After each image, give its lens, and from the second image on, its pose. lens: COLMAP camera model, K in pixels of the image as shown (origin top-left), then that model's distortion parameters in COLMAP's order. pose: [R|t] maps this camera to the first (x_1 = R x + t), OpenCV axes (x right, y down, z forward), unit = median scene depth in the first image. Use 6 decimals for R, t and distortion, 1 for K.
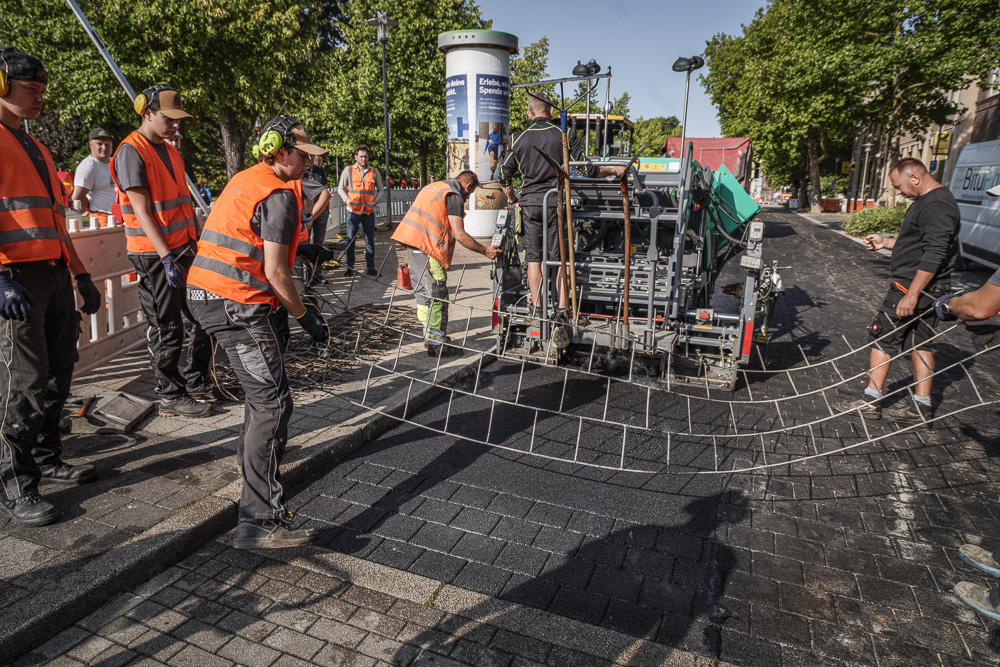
lens RADIAL K [[649.3, 0, 493.8], [0, 649.3, 334.1], [0, 0, 1]] dist [0.001961, 0.027033]
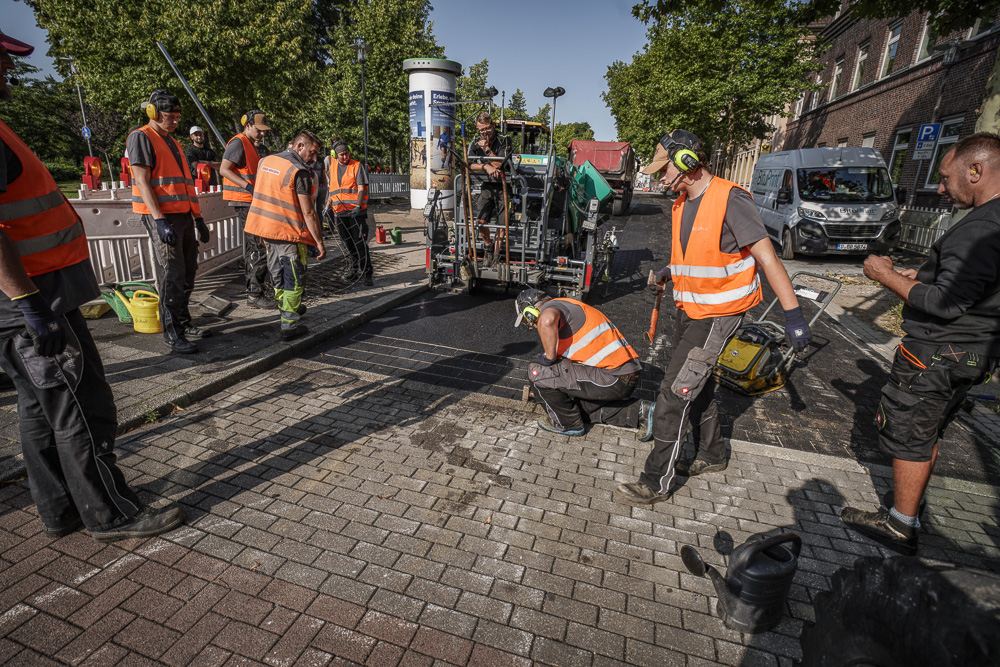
lens RADIAL K [[500.3, 0, 494.0], [0, 500.3, 334.6], [0, 0, 1]] dist [-0.027842, 0.013238]
pose [[0.996156, -0.003957, 0.087513, 0.011669], [-0.003719, 0.996168, 0.087377, 0.025054], [-0.087523, -0.087366, 0.992324, -0.108294]]
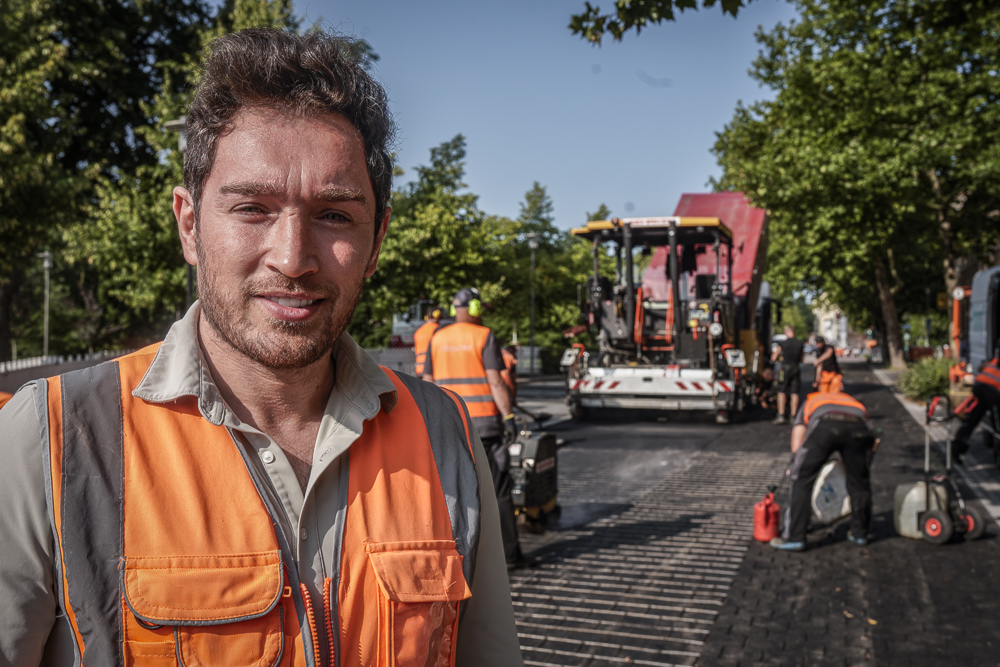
lens RADIAL K [[1024.0, 0, 497.7], [0, 1024.0, 344.3], [0, 0, 1]] dist [-0.027220, 0.000000]
pose [[0.999098, -0.029731, 0.030304, 0.161390], [0.035624, 0.975400, -0.217547, 0.012690], [-0.023090, 0.218430, 0.975579, -0.062382]]
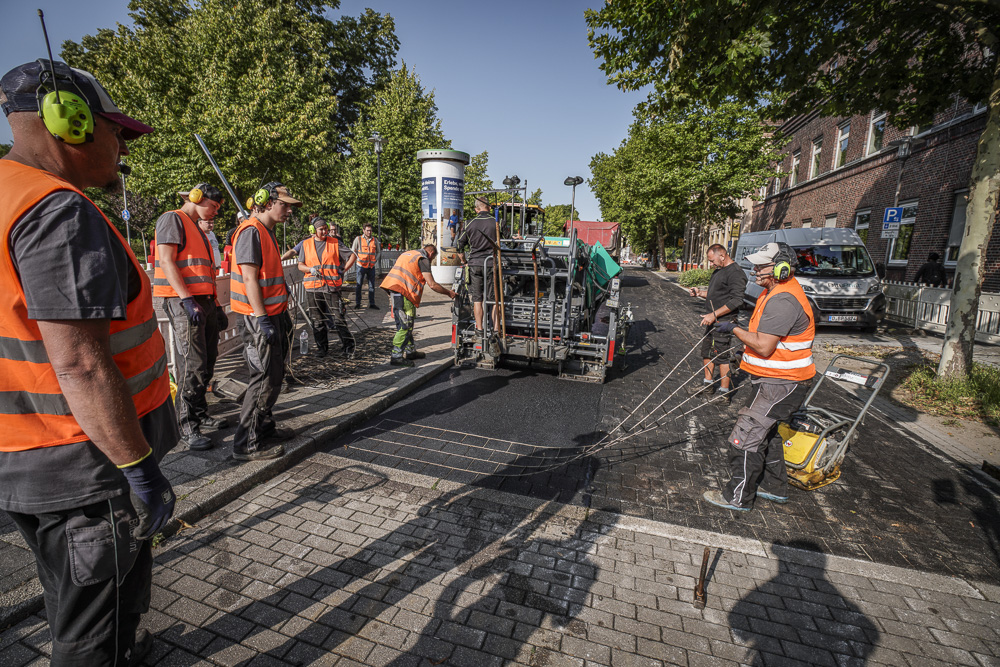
lens RADIAL K [[460.9, 0, 492.5], [0, 460.9, 332.5], [0, 0, 1]] dist [-0.044242, 0.014880]
pose [[0.995235, 0.004195, 0.097416, -0.012654], [-0.000002, 0.999075, -0.043003, 0.008146], [-0.097506, 0.042798, 0.994314, -0.059847]]
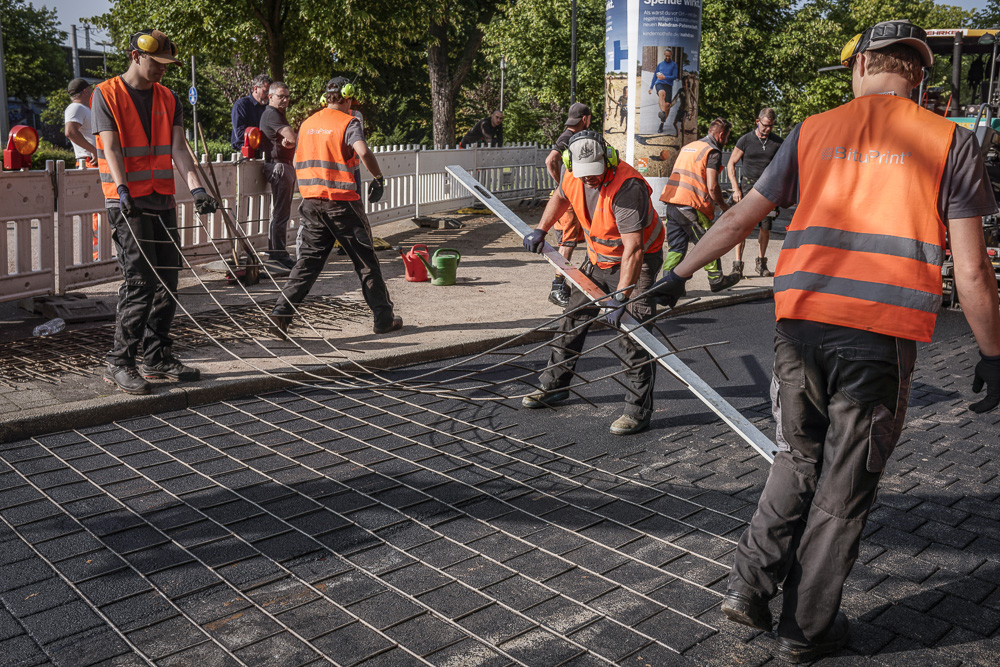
lens RADIAL K [[961.3, 0, 499.0], [0, 961.3, 319.9], [0, 0, 1]] dist [-0.025524, 0.000000]
pose [[0.906638, 0.074401, -0.415298, 0.274872], [-0.094840, 0.995077, -0.028776, -0.003805], [0.411112, 0.065476, 0.909230, 0.058755]]
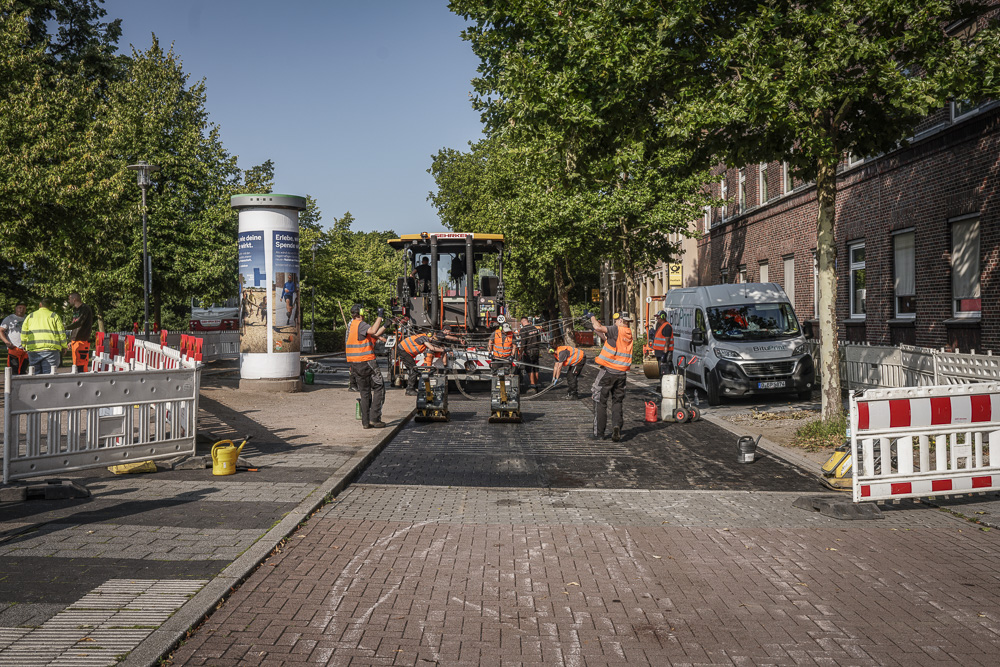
lens RADIAL K [[1024.0, 0, 507.5], [0, 1024.0, 326.9], [0, 0, 1]] dist [-0.027220, 0.000000]
pose [[0.924776, -0.023036, 0.379813, -0.312613], [0.103573, 0.975717, -0.193002, 0.126601], [-0.366144, 0.217822, 0.904705, -0.649047]]
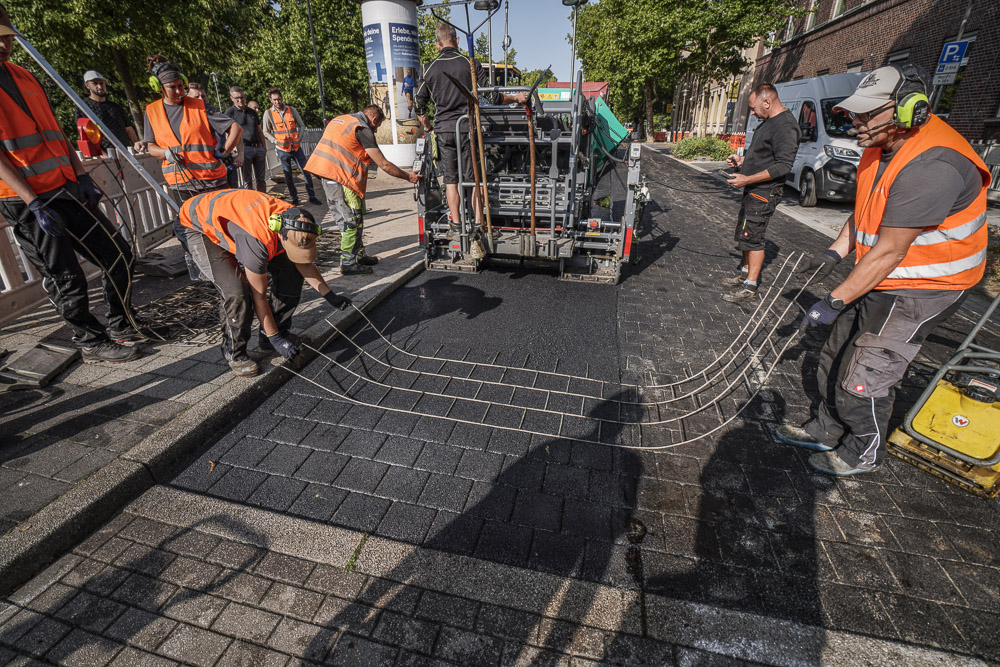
lens RADIAL K [[460.9, 0, 491.7], [0, 460.9, 327.5], [0, 0, 1]] dist [-0.044242, 0.014880]
pose [[0.988837, -0.078360, 0.126735, 0.010001], [0.053004, 0.979901, 0.192311, -0.009737], [-0.139257, -0.183447, 0.973116, 0.078511]]
